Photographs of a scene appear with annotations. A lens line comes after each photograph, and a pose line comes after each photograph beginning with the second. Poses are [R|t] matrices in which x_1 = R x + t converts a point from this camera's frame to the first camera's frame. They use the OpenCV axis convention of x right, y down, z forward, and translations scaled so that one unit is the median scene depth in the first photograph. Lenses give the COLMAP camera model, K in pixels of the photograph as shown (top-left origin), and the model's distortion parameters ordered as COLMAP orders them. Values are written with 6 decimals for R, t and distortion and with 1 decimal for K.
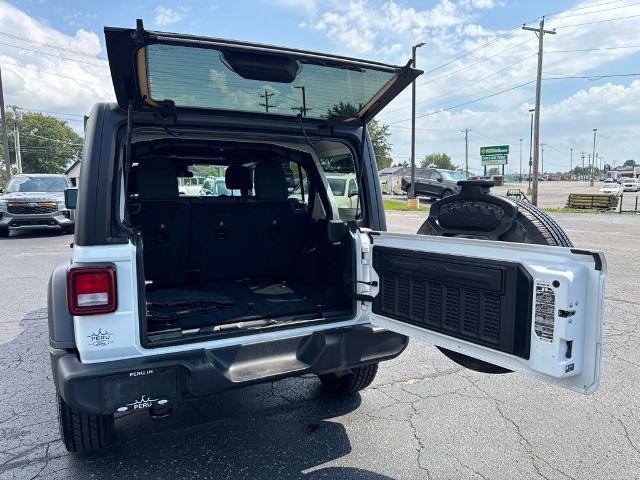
lens RADIAL K [[445.3, 0, 323.4], [0, 445.3, 249.9], [0, 0, 1]] dist [0.023661, -0.036921]
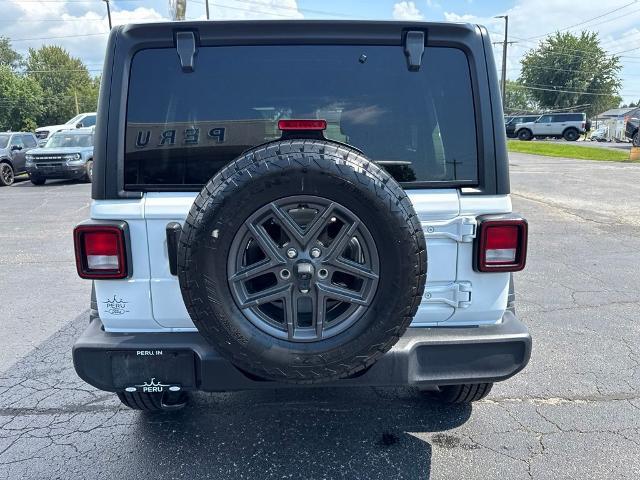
lens RADIAL K [[445.3, 0, 327.1], [0, 445.3, 249.9], [0, 0, 1]] dist [0.023661, -0.036921]
pose [[0.916386, 0.087805, -0.390548, 0.168725], [-0.044030, 0.991836, 0.119679, -0.027247], [0.397868, -0.092477, 0.912770, 0.294891]]
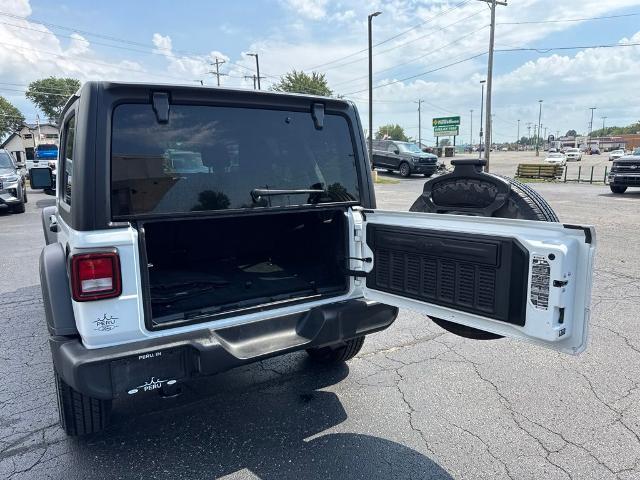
lens RADIAL K [[445.3, 0, 321.0], [0, 445.3, 254.1], [0, 0, 1]] dist [0.023661, -0.036921]
pose [[0.995378, -0.028514, 0.091699, -0.085144], [0.022019, 0.997228, 0.071073, -0.012596], [-0.093471, -0.068725, 0.993247, -0.017598]]
